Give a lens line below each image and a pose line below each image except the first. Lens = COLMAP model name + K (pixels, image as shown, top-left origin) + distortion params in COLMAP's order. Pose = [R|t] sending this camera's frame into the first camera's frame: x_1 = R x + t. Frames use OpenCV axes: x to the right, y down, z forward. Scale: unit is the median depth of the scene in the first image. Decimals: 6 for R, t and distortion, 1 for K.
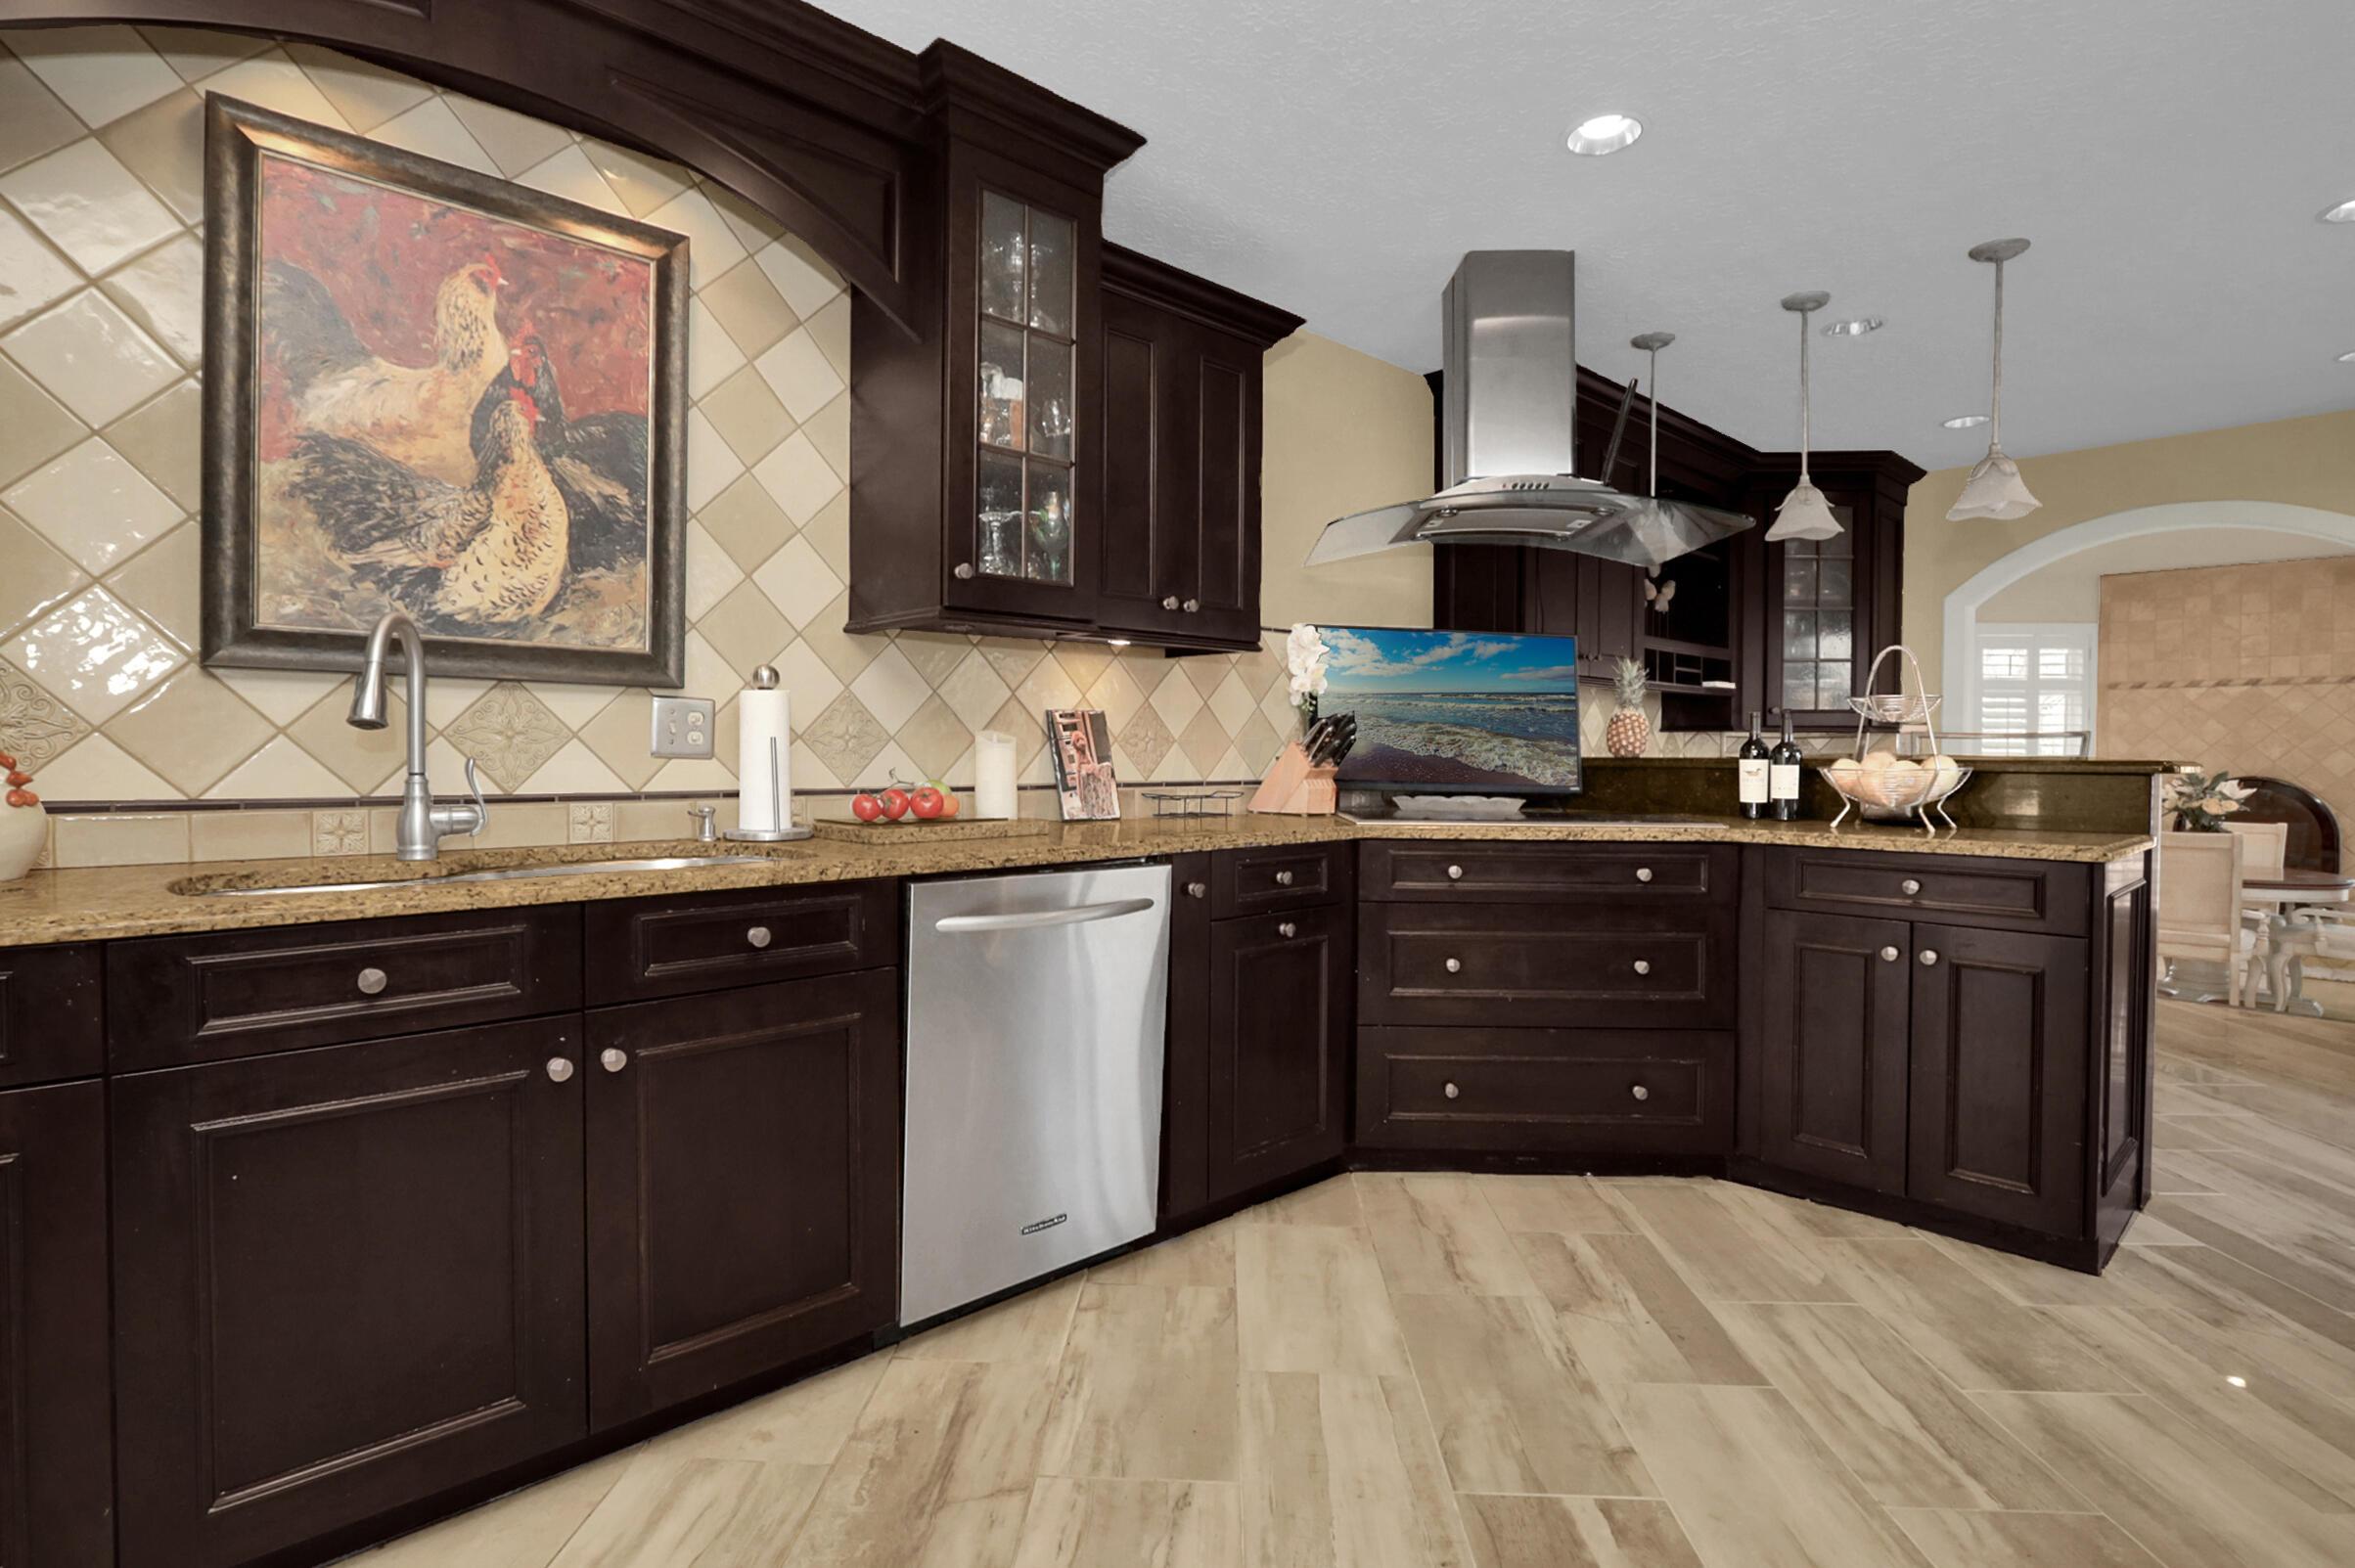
lens RADIAL K [[1123.7, 0, 1138.4], [0, 1123.7, 763.4], [0, 0, 1]] dist [-0.017777, 0.001242]
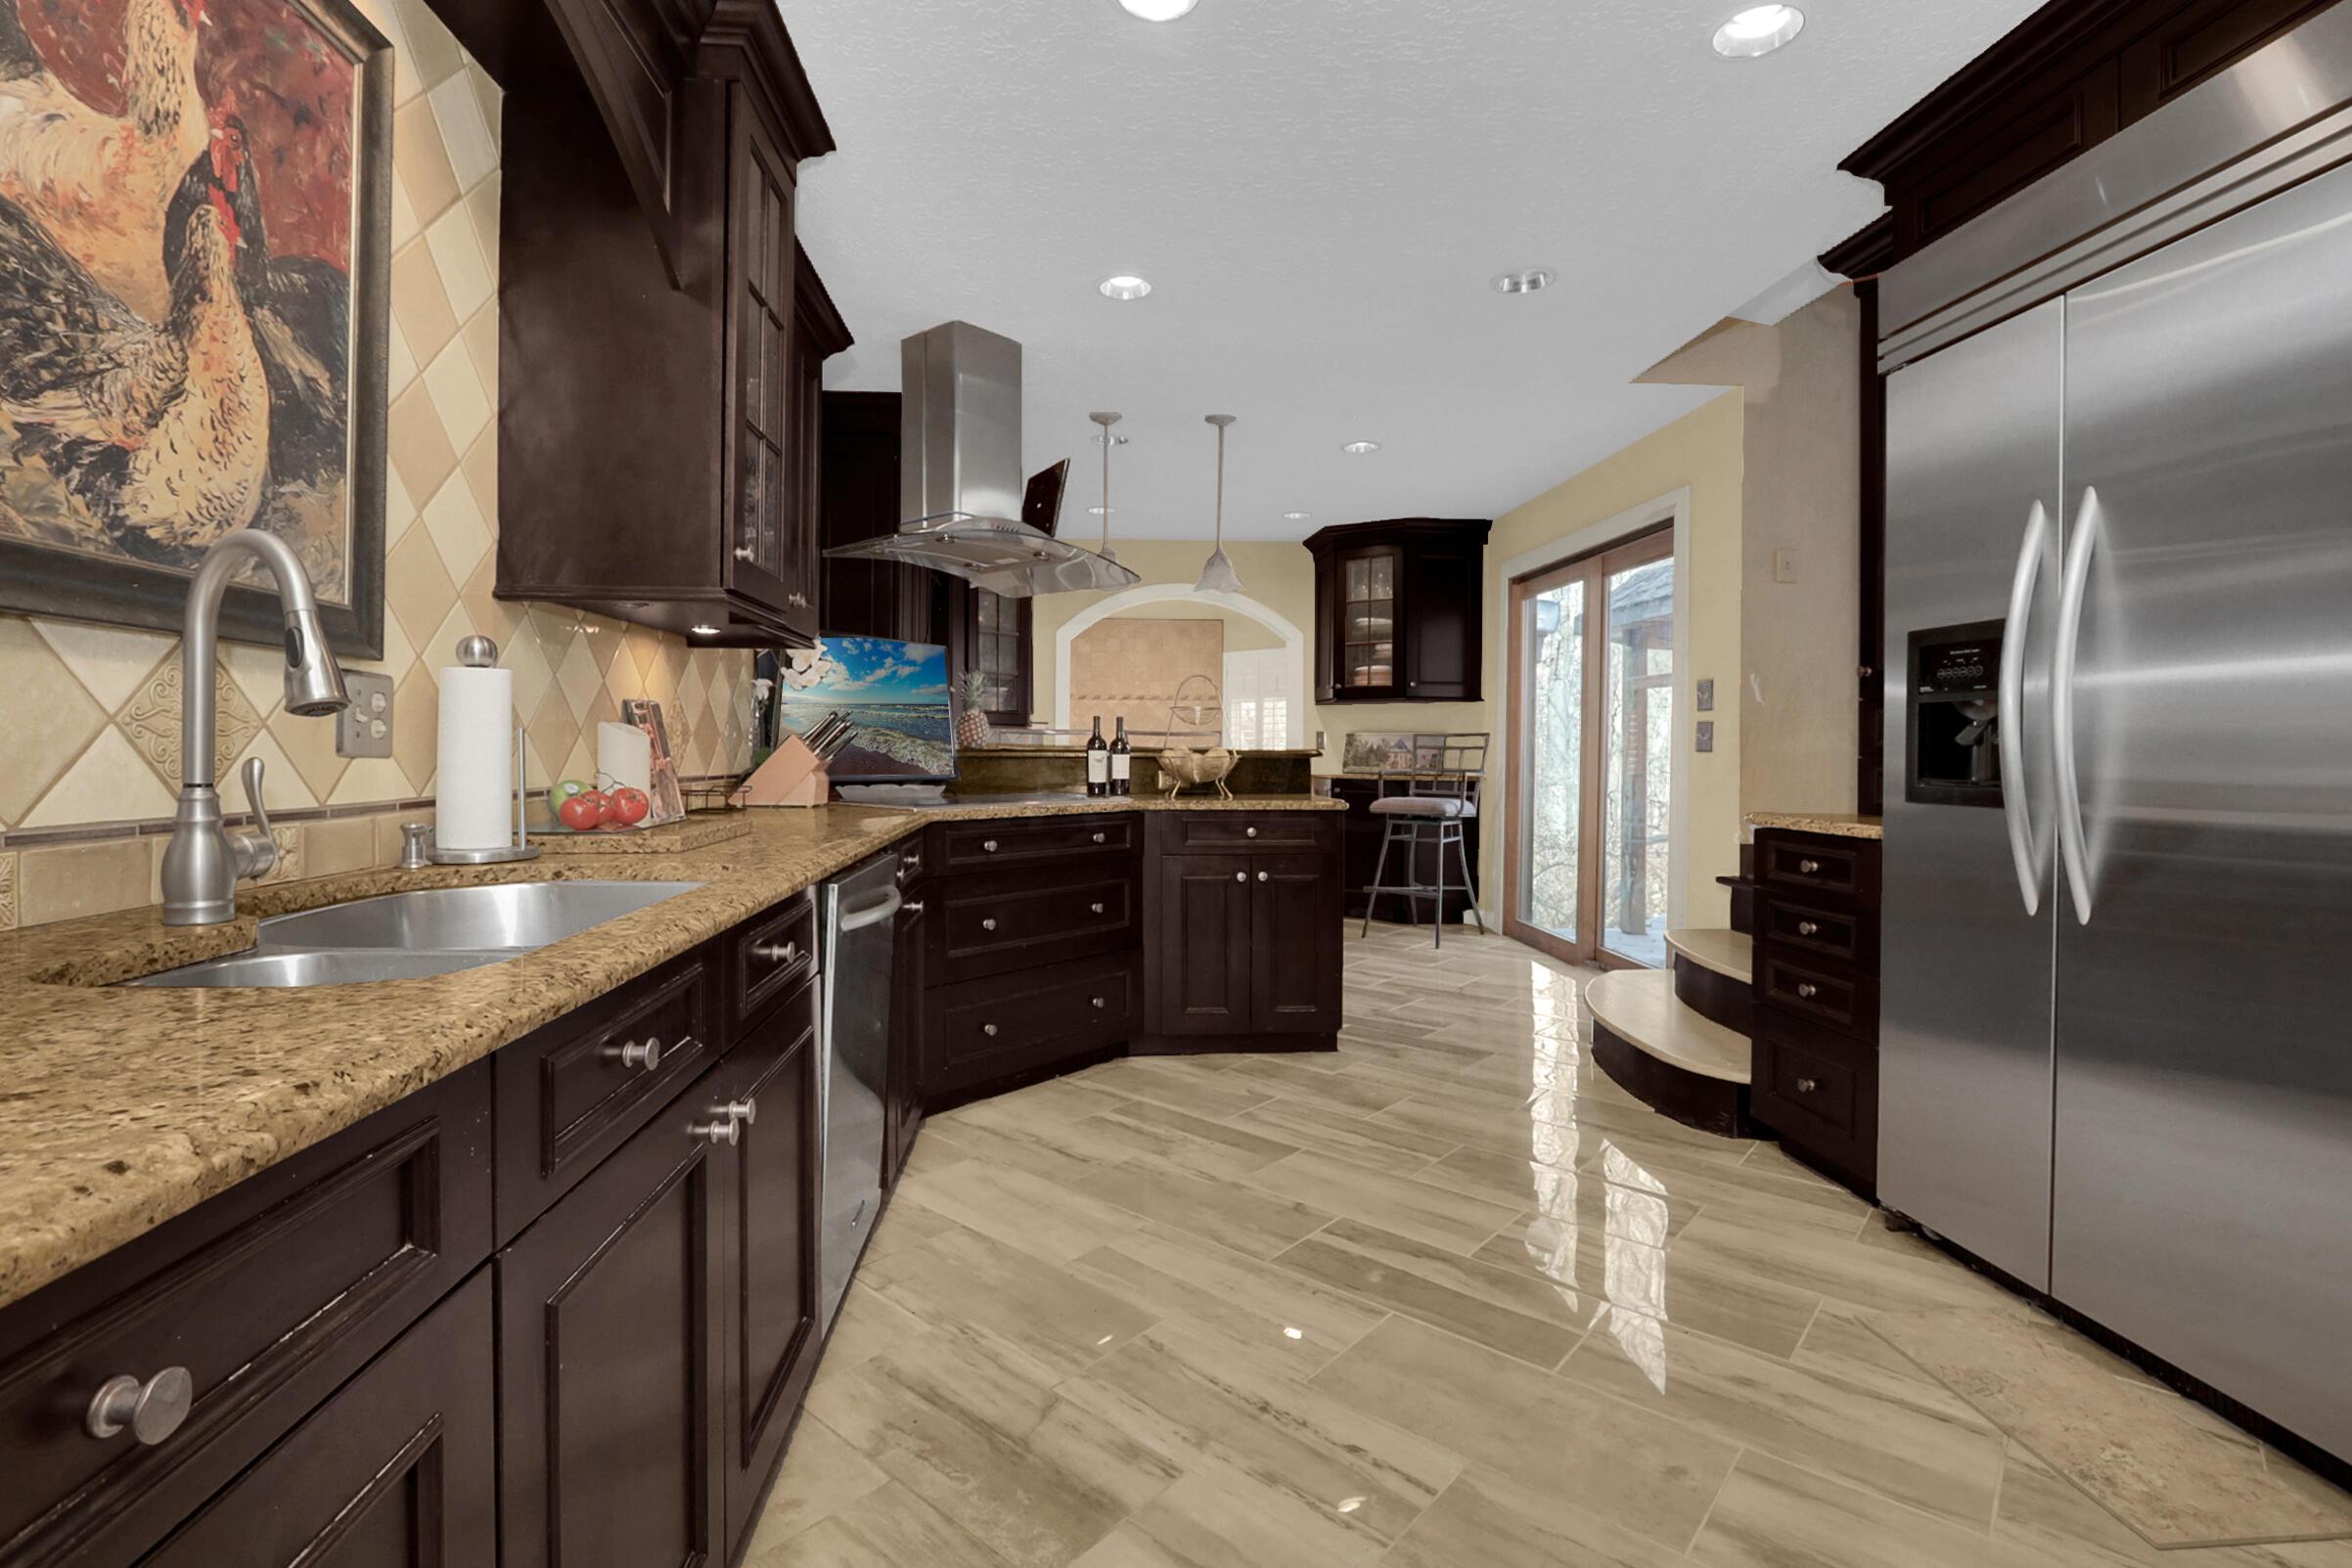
lens RADIAL K [[1122.3, 0, 1140.5], [0, 1122.3, 751.0], [0, 0, 1]] dist [-0.017777, 0.001242]
pose [[0.614263, -0.005254, 0.789084, -0.722022], [0.007301, 0.999973, 0.000975, -0.005895], [-0.789067, 0.005162, 0.614285, 0.180031]]
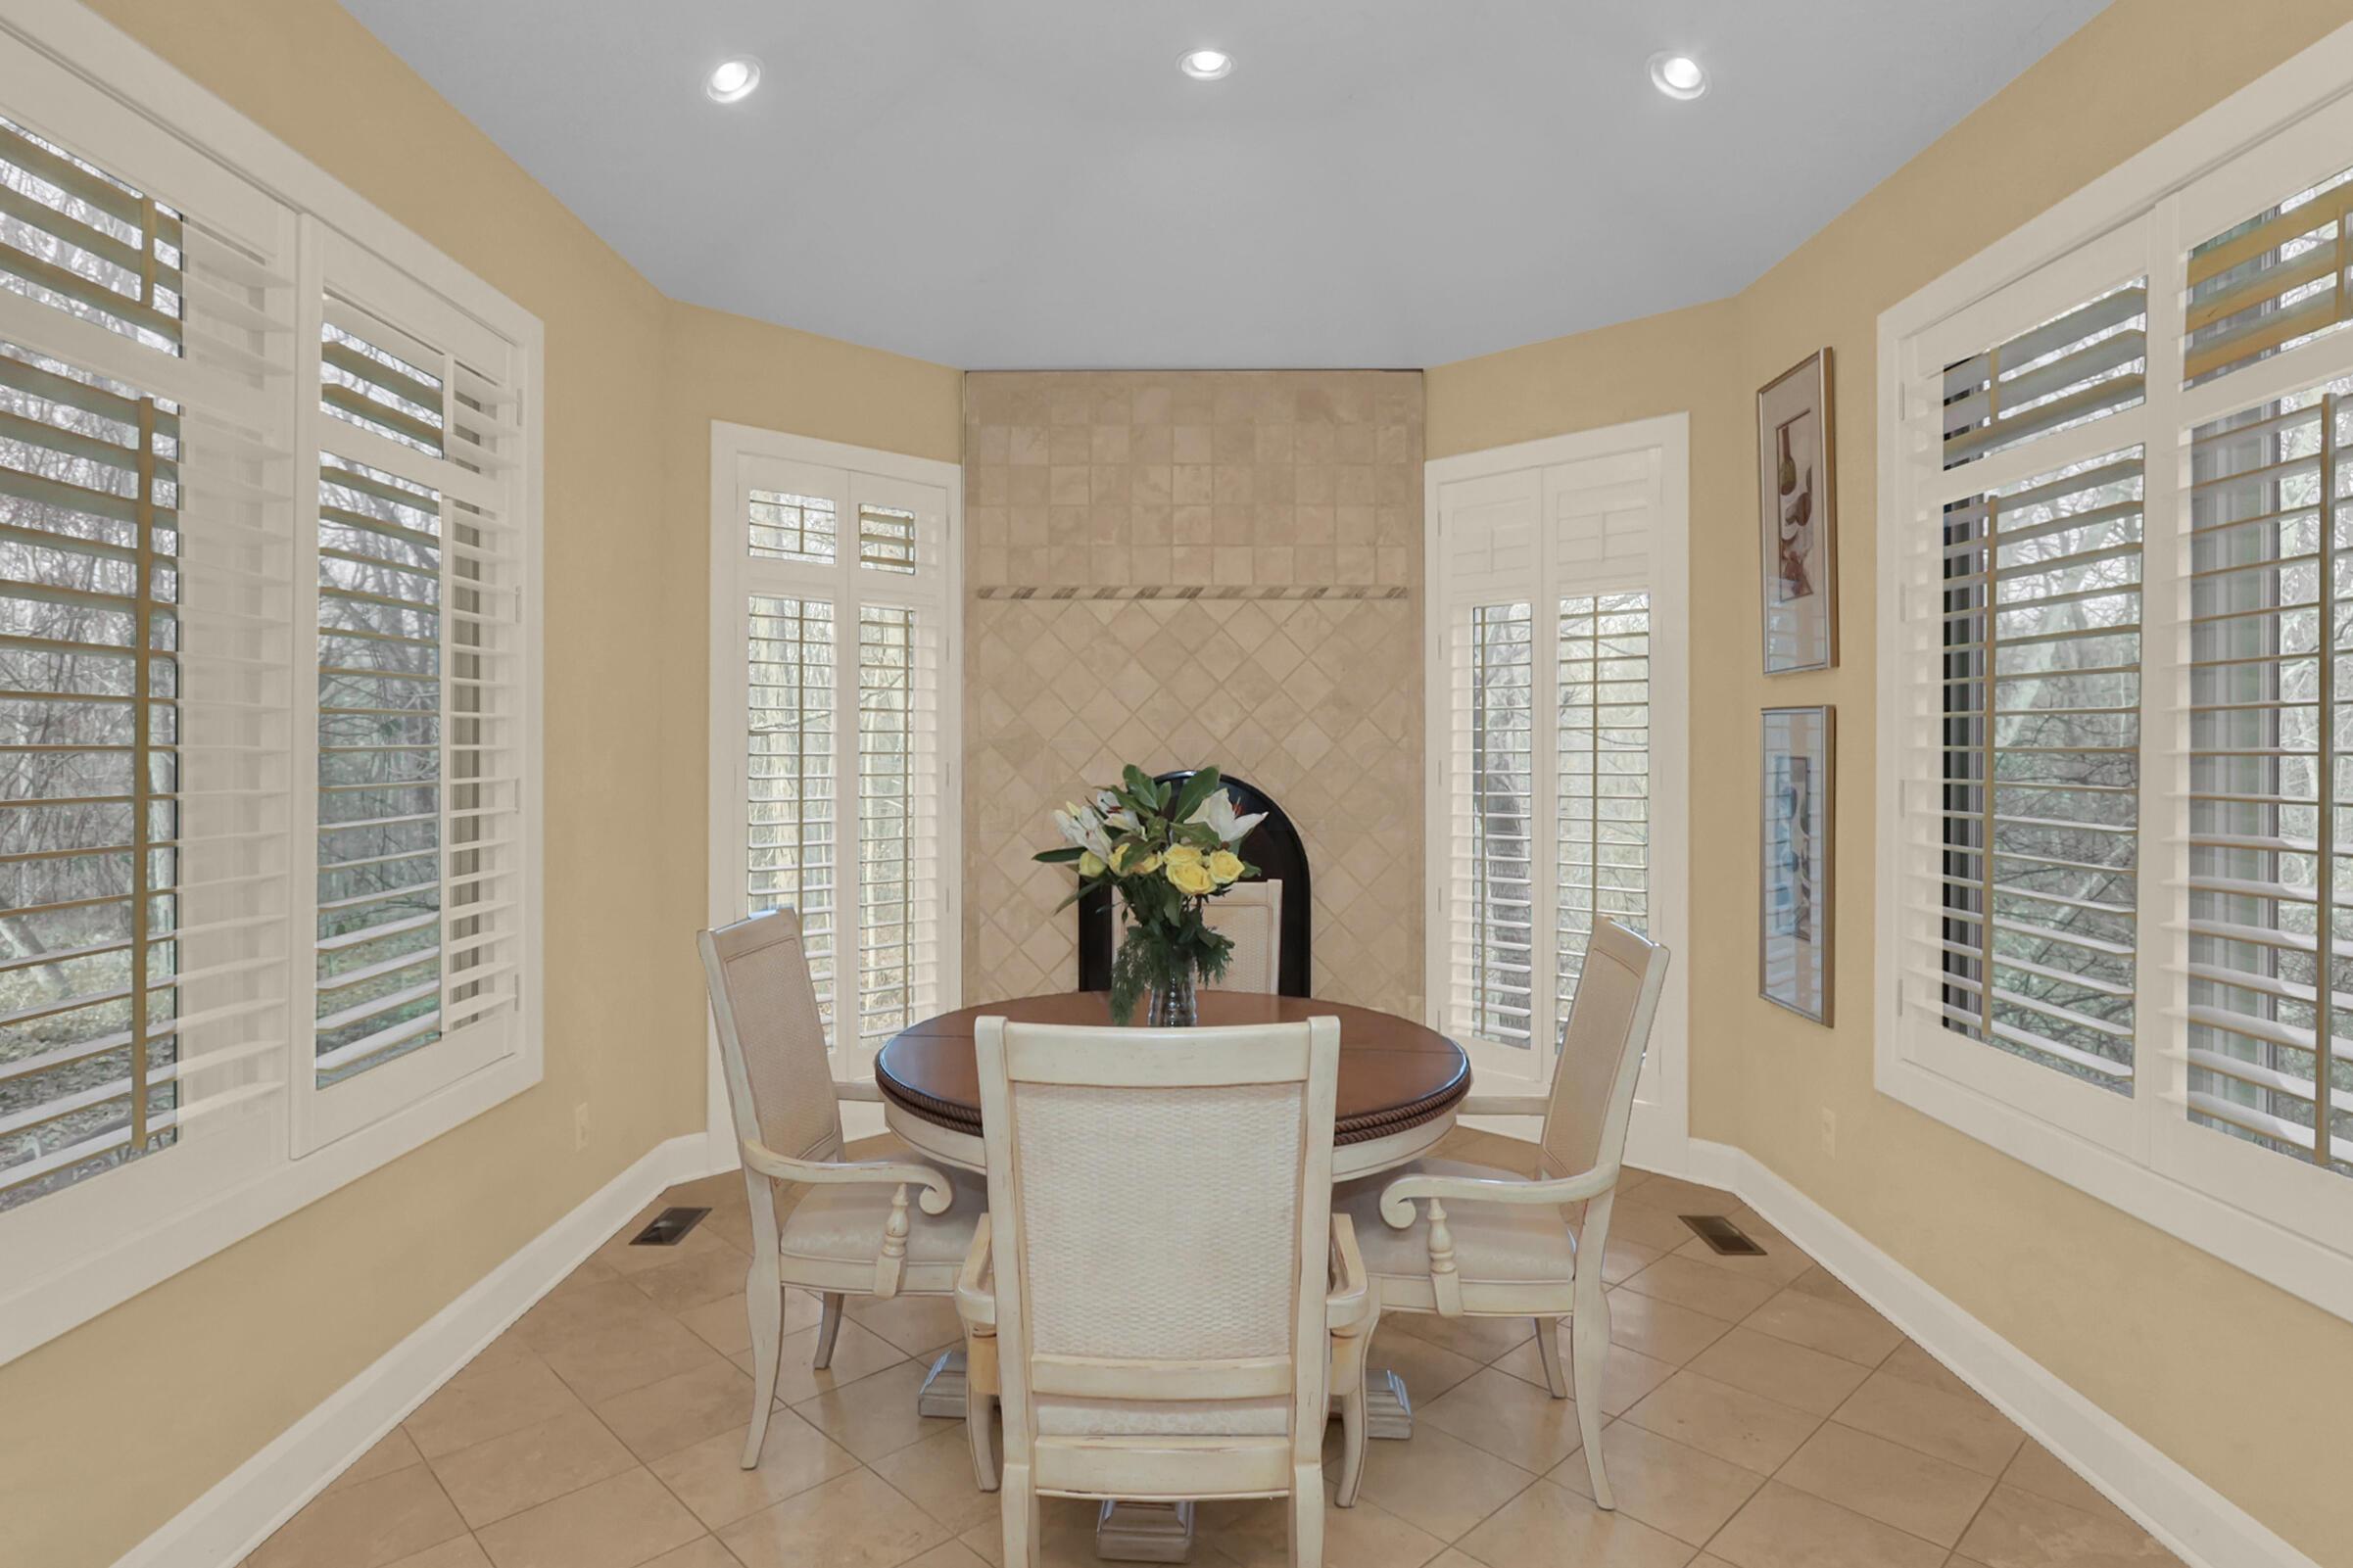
lens RADIAL K [[1270.7, 0, 1174.7], [0, 1270.7, 764.2], [0, 0, 1]] dist [-0.000258, -0.000005]
pose [[0.661253, -0.016656, 0.749978, 1.869075], [0.007914, 0.999853, 0.015228, -0.002386], [-0.750121, -0.004134, 0.661288, 2.063782]]
